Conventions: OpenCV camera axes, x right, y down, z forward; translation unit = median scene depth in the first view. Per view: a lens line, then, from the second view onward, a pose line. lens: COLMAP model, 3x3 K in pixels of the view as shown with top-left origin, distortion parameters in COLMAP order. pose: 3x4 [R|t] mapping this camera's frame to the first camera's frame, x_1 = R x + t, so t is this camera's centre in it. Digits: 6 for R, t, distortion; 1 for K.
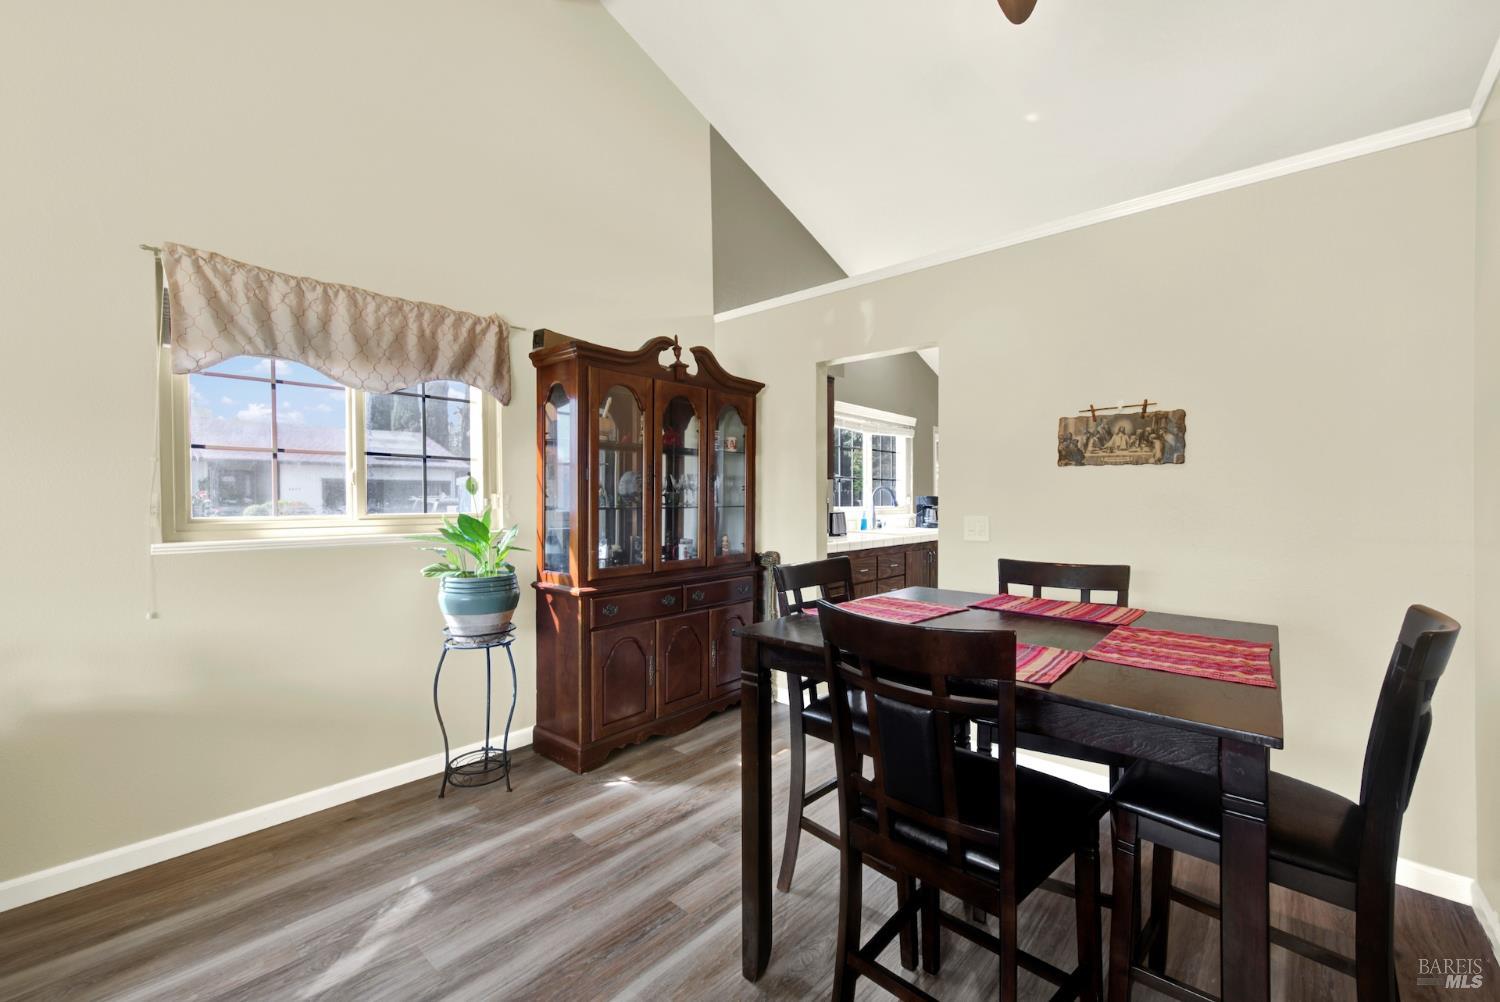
lens RADIAL K [[608.6, 0, 754.4], [0, 608.6, 504.7], [0, 0, 1]] dist [0.007912, -0.002885]
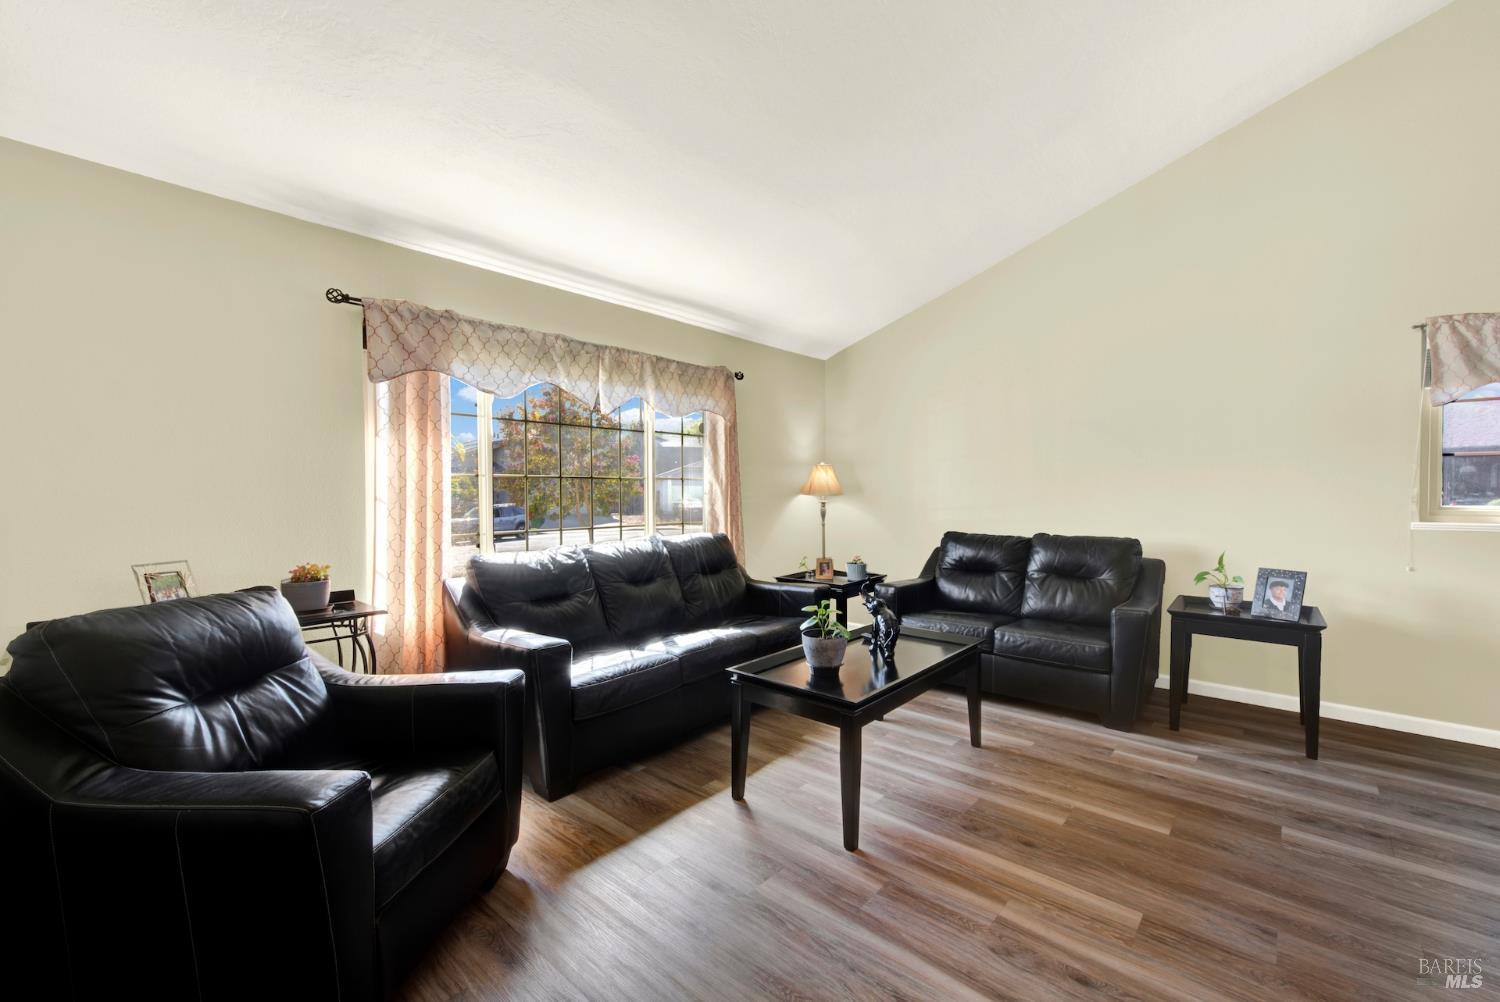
lens RADIAL K [[608.6, 0, 749.9], [0, 608.6, 501.9], [0, 0, 1]] dist [0.007912, -0.002885]
pose [[-0.002879, 0.024011, -0.999708, 0.519602], [-0.016031, 0.999582, 0.024054, 0.004342], [0.999867, 0.016095, -0.002493, -0.618654]]
